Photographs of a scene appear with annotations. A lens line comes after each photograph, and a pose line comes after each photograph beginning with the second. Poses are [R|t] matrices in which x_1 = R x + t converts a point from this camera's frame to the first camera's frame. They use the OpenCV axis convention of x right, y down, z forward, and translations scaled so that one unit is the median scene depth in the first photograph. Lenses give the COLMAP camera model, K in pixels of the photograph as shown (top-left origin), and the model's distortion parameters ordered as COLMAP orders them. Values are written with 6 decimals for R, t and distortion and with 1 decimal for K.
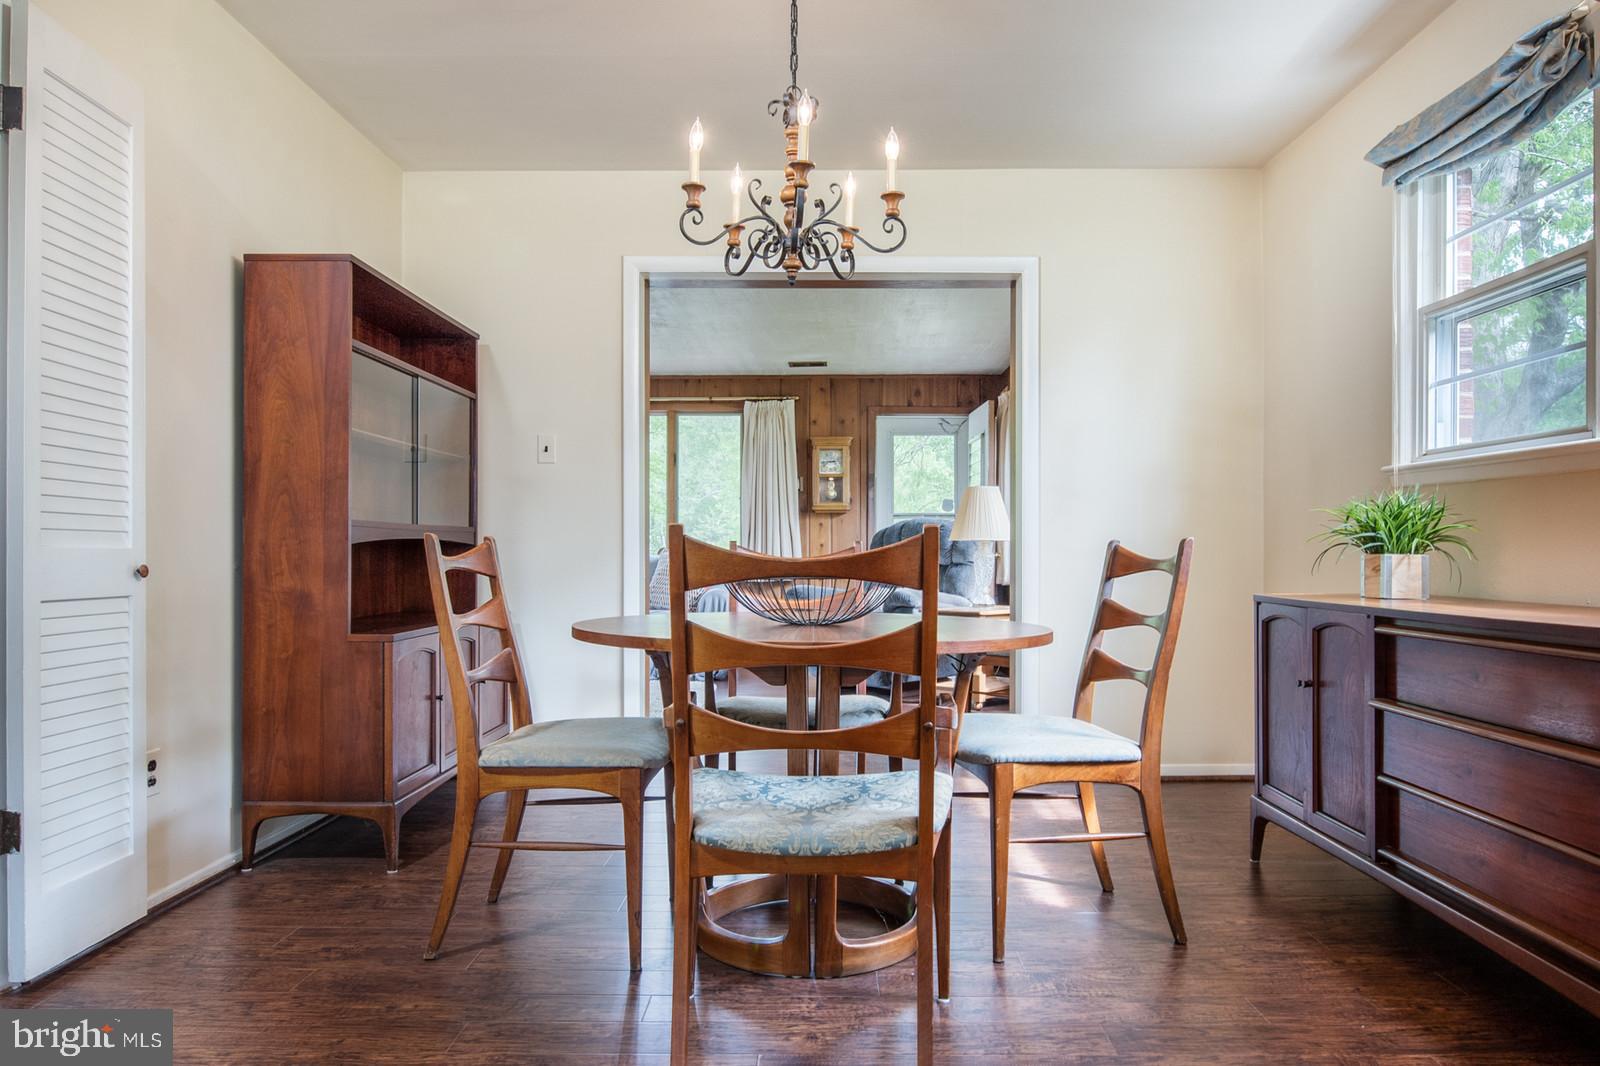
lens RADIAL K [[1026.2, 0, 813.0], [0, 1026.2, 550.9], [0, 0, 1]] dist [-0.005612, -0.002955]
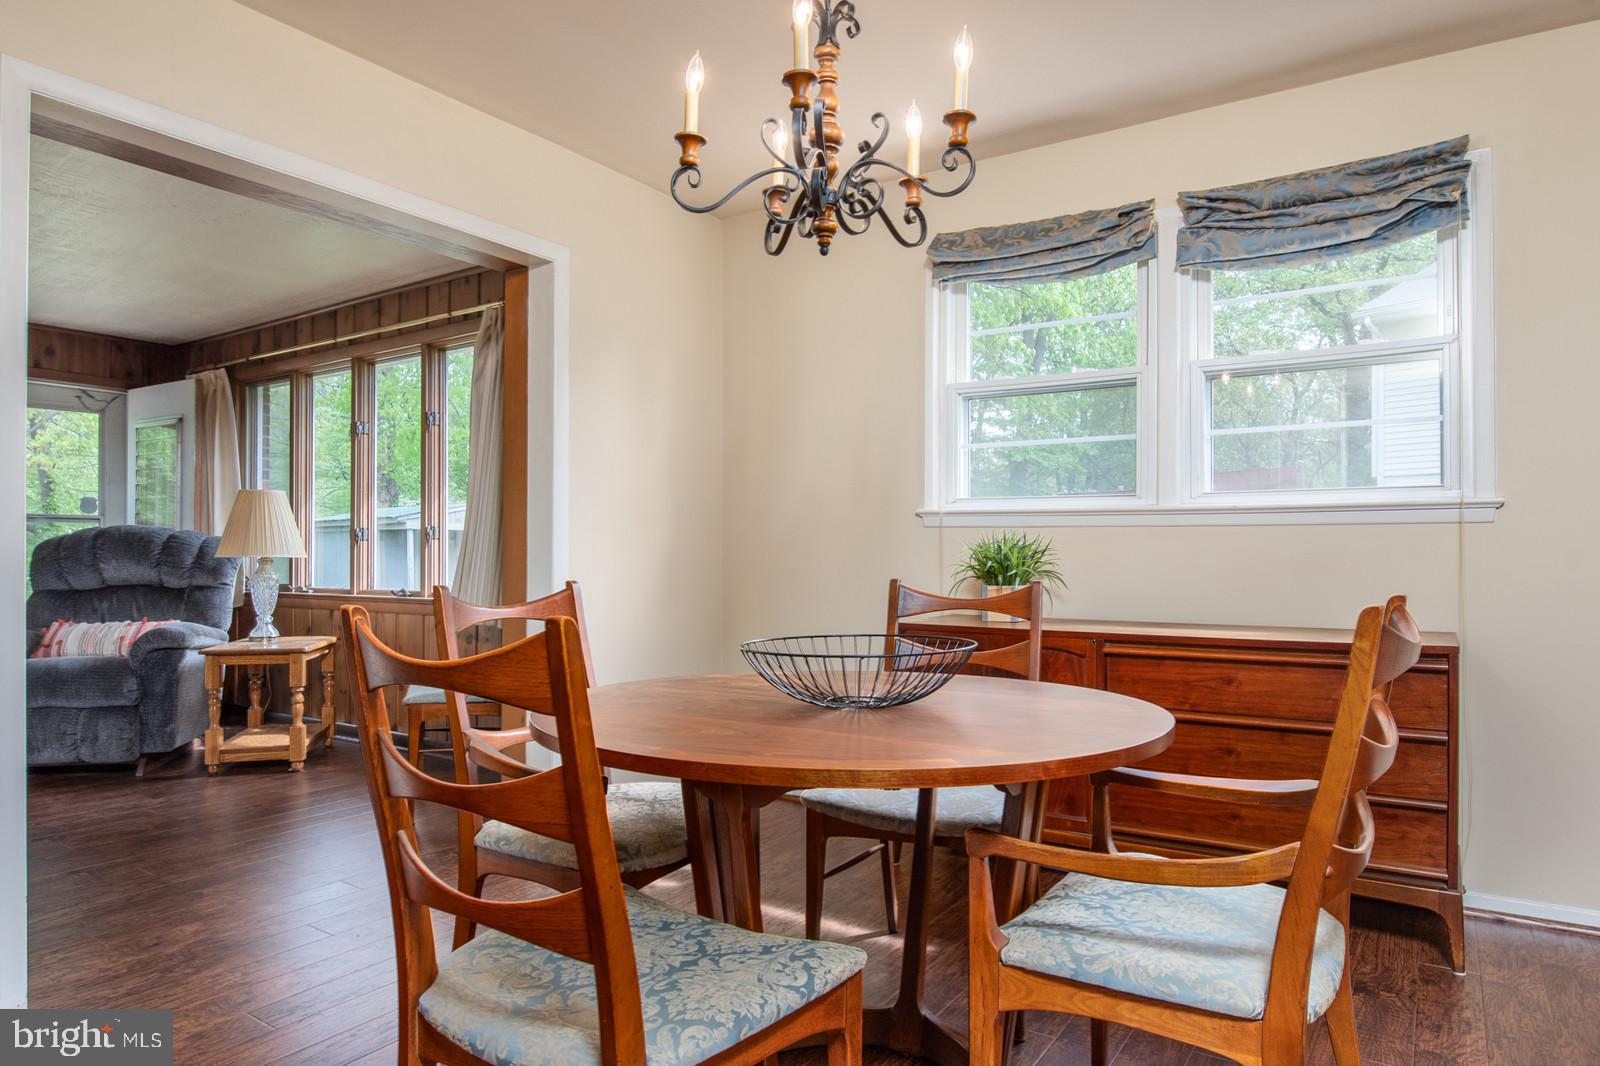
lens RADIAL K [[970.4, 0, 772.4], [0, 970.4, 549.7], [0, 0, 1]] dist [-0.008787, -0.000980]
pose [[0.556797, -0.000776, 0.830648, -0.534490], [-0.000823, 0.999999, 0.001486, -0.038983], [-0.830648, -0.001511, 0.556796, 0.543596]]
